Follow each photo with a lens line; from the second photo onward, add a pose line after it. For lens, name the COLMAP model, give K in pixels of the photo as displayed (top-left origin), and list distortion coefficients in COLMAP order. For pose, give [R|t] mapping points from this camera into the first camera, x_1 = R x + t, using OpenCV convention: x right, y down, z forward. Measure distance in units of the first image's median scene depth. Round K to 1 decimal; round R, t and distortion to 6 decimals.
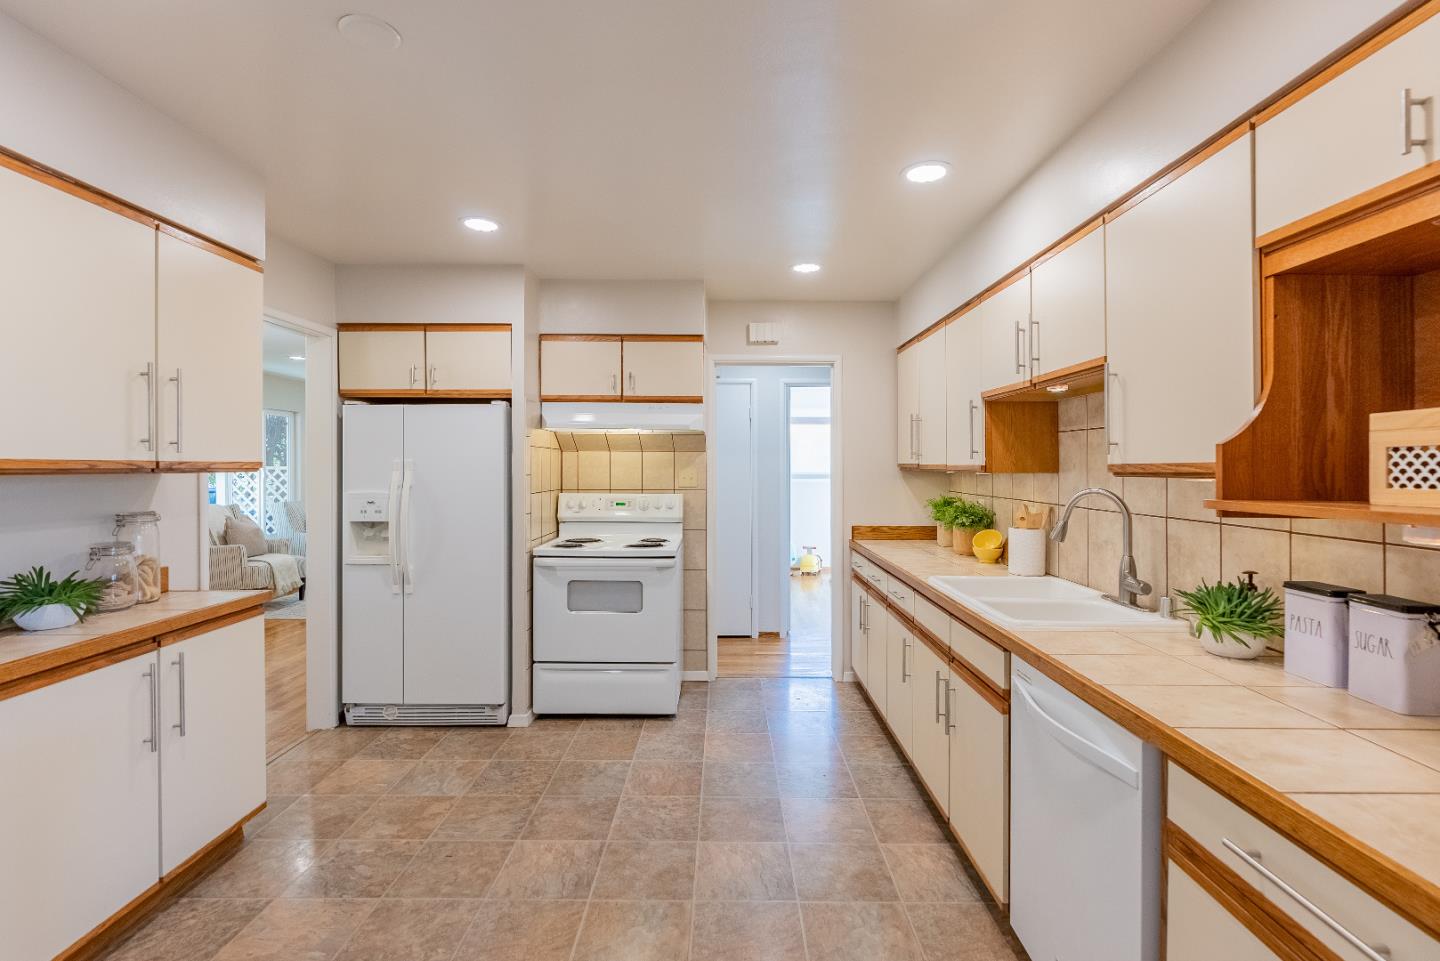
lens RADIAL K [[658.9, 0, 724.9], [0, 658.9, 470.4], [0, 0, 1]] dist [-0.010722, 0.001496]
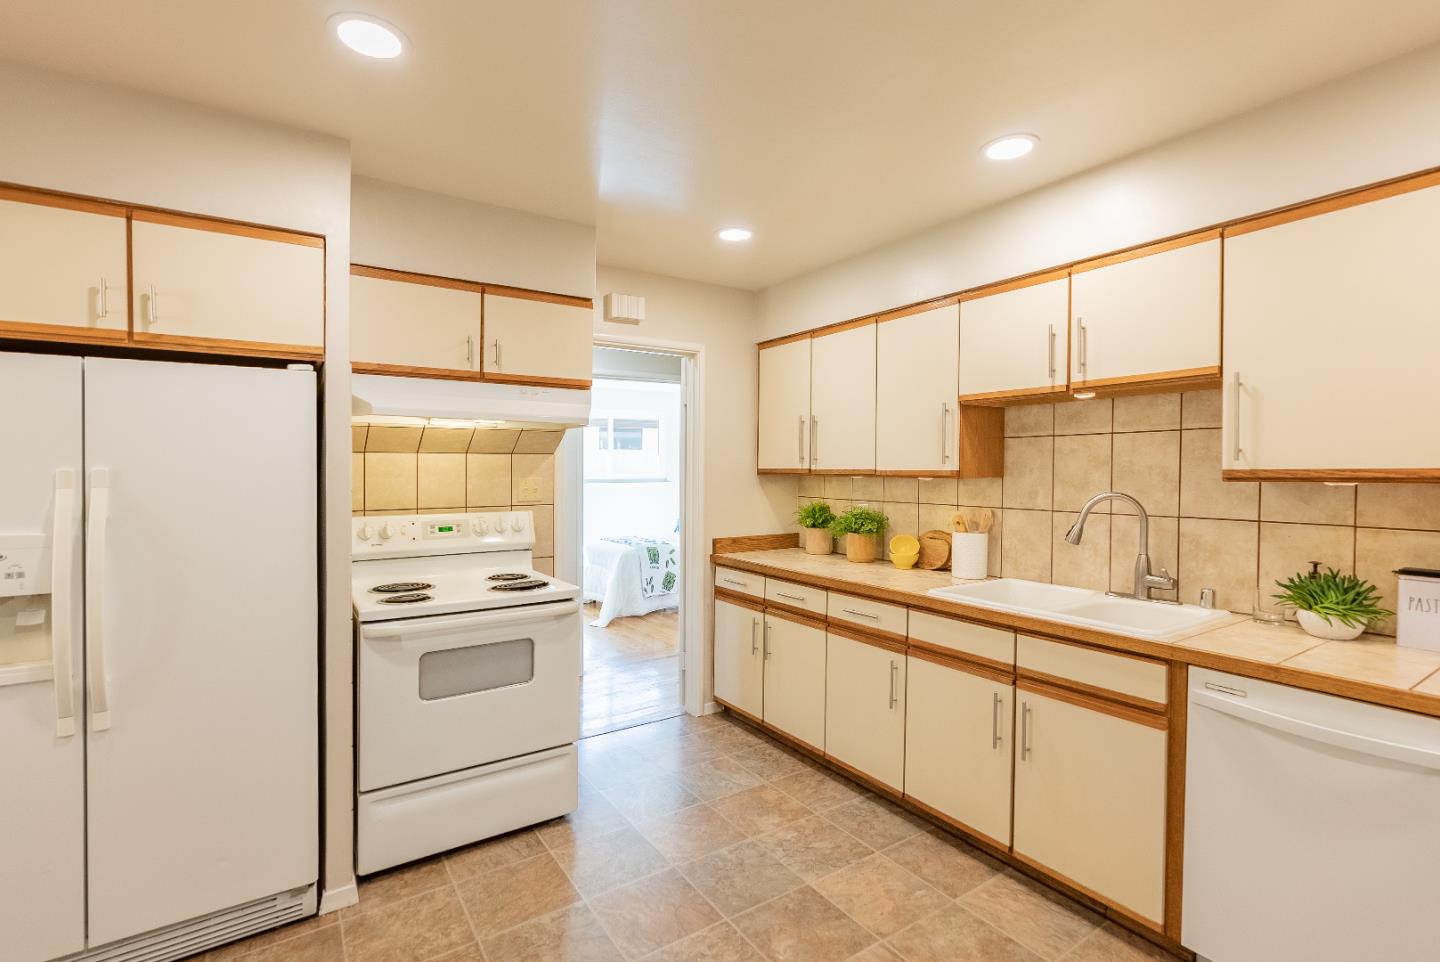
lens RADIAL K [[658.9, 0, 721.0], [0, 658.9, 478.5], [0, 0, 1]] dist [-0.010722, 0.001496]
pose [[0.831097, -0.014028, 0.555951, -0.355898], [0.009592, 0.999895, 0.010889, -0.008079], [-0.556045, -0.003717, 0.831144, 0.310699]]
